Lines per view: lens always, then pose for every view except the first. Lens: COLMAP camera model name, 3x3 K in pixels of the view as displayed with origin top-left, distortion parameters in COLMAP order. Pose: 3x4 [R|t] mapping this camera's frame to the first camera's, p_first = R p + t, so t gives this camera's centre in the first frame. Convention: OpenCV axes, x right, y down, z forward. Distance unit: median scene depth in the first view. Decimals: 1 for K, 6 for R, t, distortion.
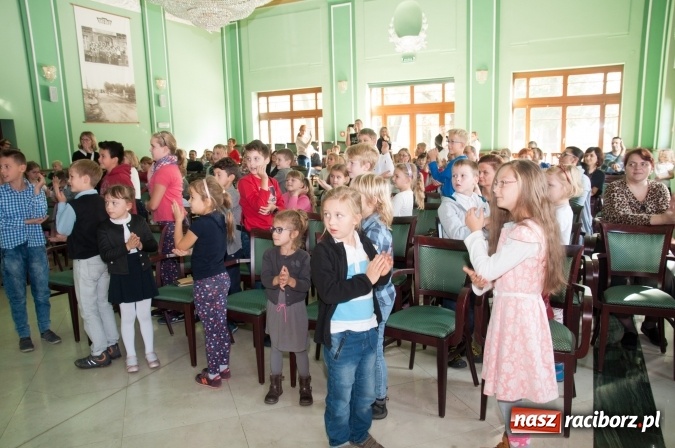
lens RADIAL K [[513.6, 0, 335.2], [0, 513.6, 224.5], [0, 0, 1]] dist [-0.084921, 0.088876]
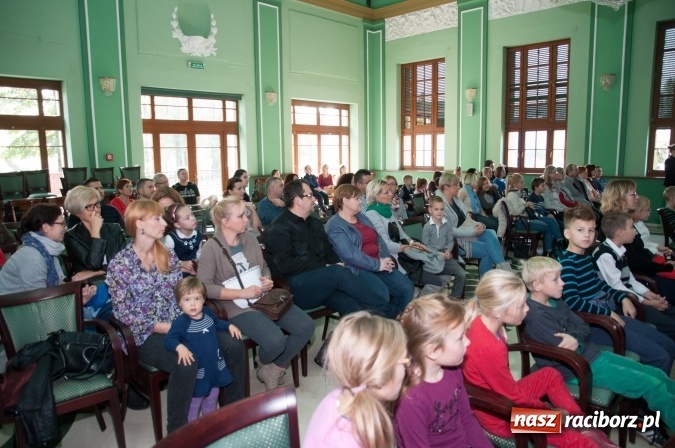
lens RADIAL K [[513.6, 0, 339.0], [0, 513.6, 221.2], [0, 0, 1]] dist [-0.084921, 0.088876]
pose [[0.298526, -0.097098, 0.949449, -0.578471], [0.169741, 0.984353, 0.047298, -0.084093], [-0.939186, 0.147041, 0.310336, 0.586452]]
